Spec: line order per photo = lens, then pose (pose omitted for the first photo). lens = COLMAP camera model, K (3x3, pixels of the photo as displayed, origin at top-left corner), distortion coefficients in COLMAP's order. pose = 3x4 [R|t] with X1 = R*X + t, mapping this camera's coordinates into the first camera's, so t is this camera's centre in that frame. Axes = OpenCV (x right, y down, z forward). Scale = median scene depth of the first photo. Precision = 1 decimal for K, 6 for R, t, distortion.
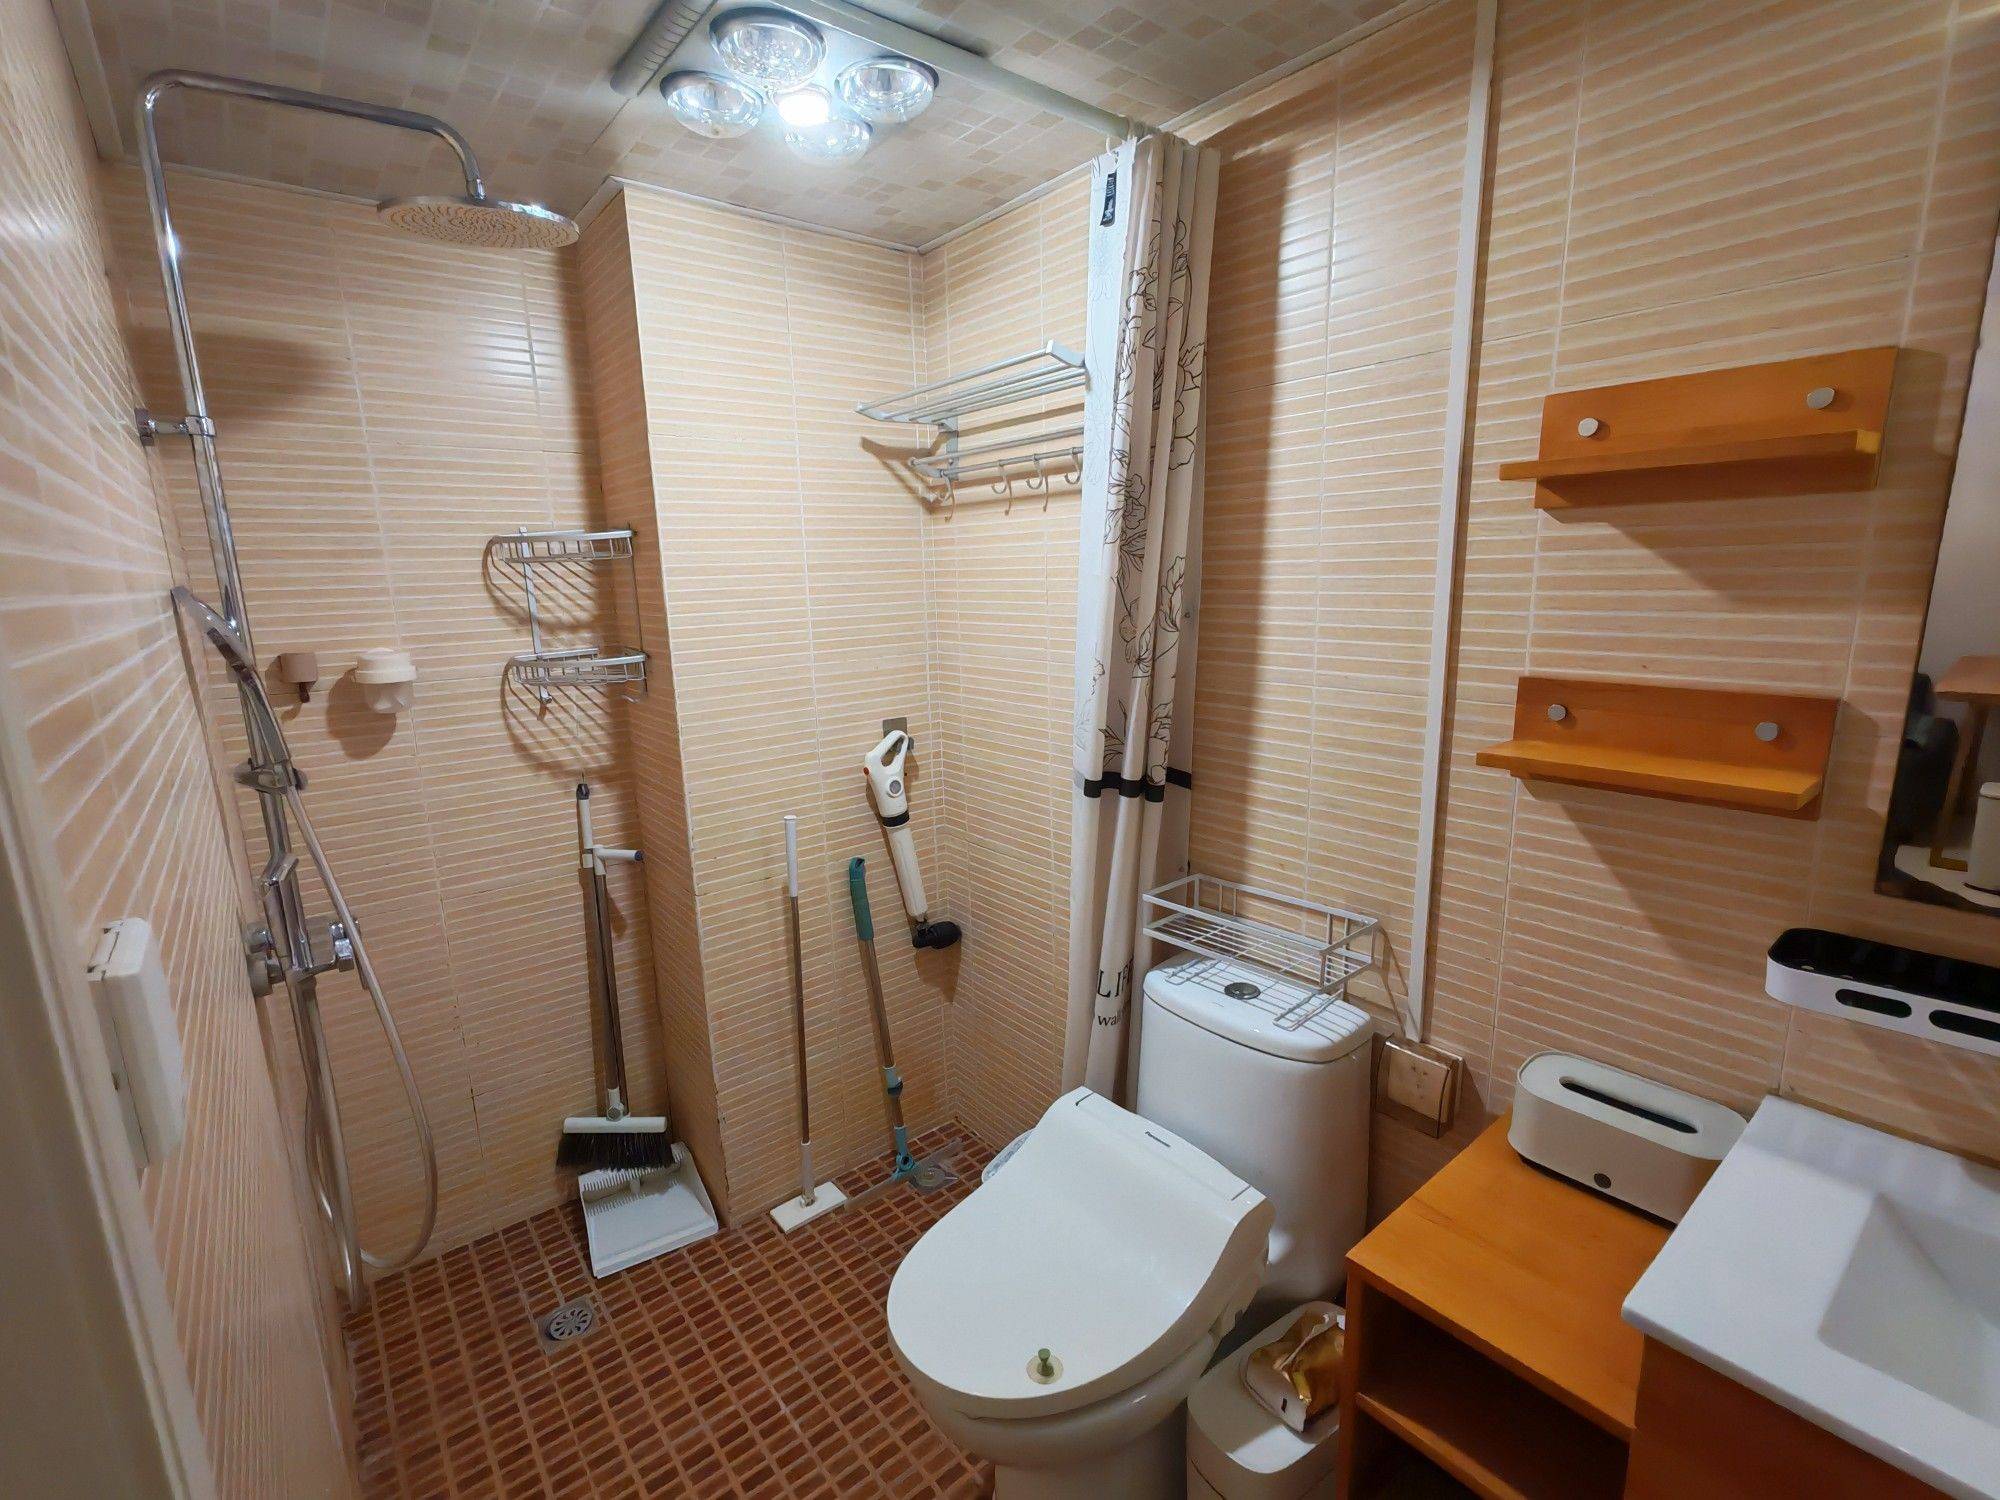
lens RADIAL K [[917.0, 0, 994.3], [0, 917.0, 756.3], [0, 0, 1]] dist [0.001028, 0.001773]
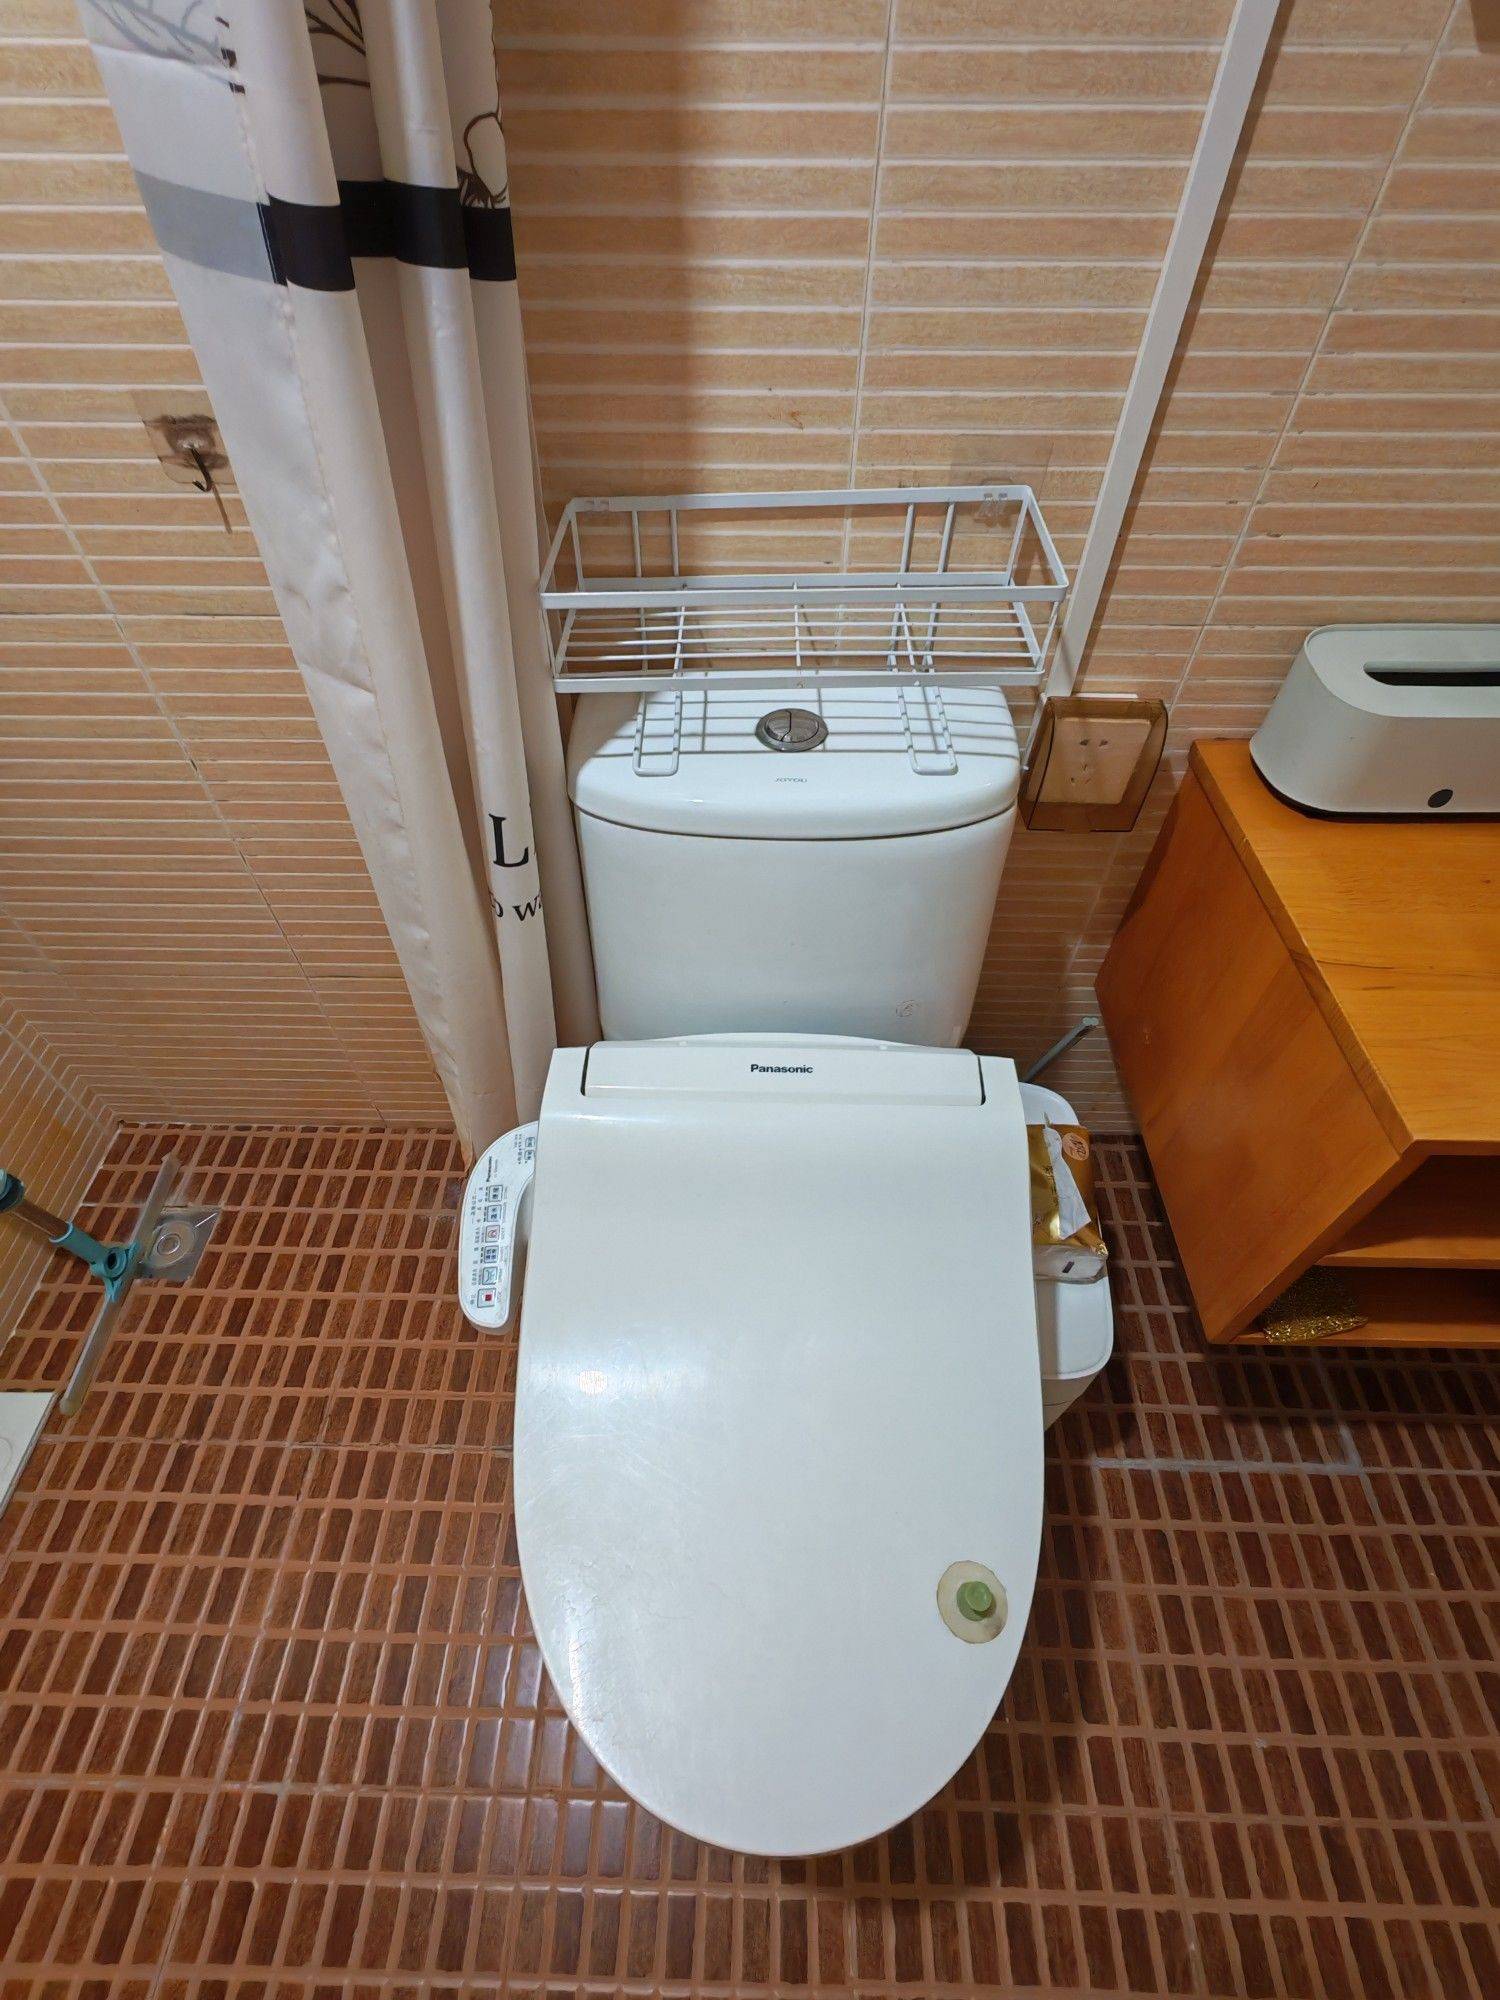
lens RADIAL K [[917.0, 0, 749.4], [0, 917.0, 1001.2], [0, 0, 1]] dist [0.001028, 0.001773]
pose [[0.639427, -0.560021, 0.526793, -0.082692], [0.135946, 0.756724, 0.639443, 0.049722], [-0.756738, -0.337262, 0.560002, 0.695715]]
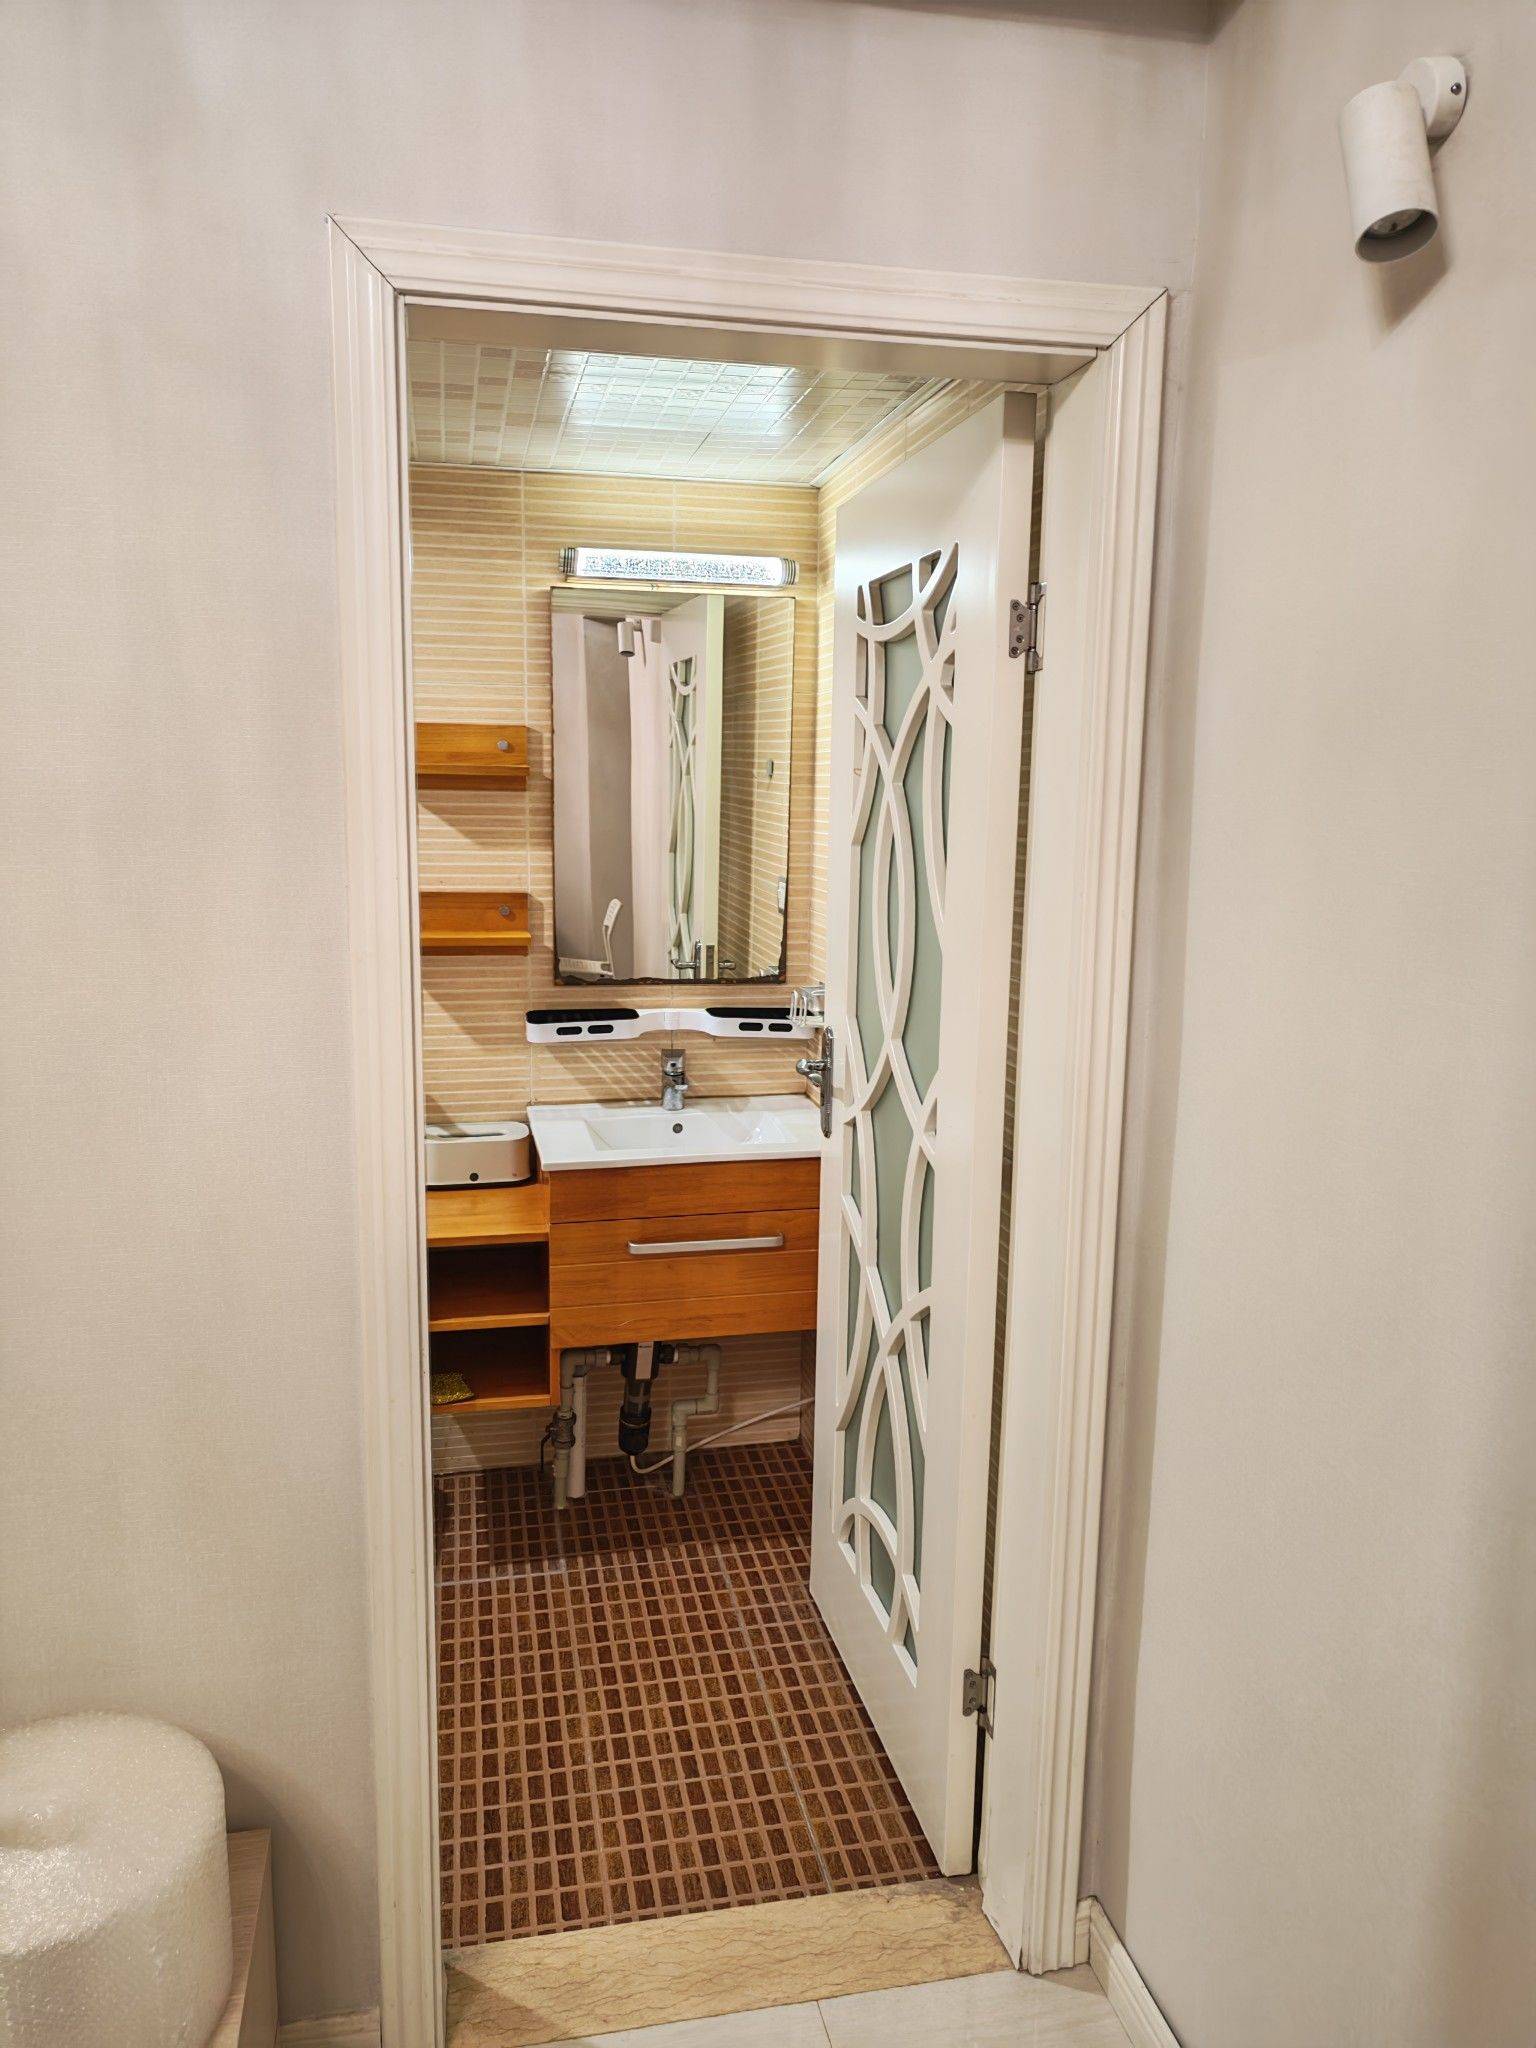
lens RADIAL K [[1430.2, 0, 765.6], [0, 1430.2, 1025.8], [0, 0, 1]] dist [0.016499, -0.010766]
pose [[0.441113, -0.110779, 0.890588, -1.068384], [0.154561, 0.986902, 0.046205, 0.102789], [-0.884042, 0.117269, 0.452458, -0.539474]]
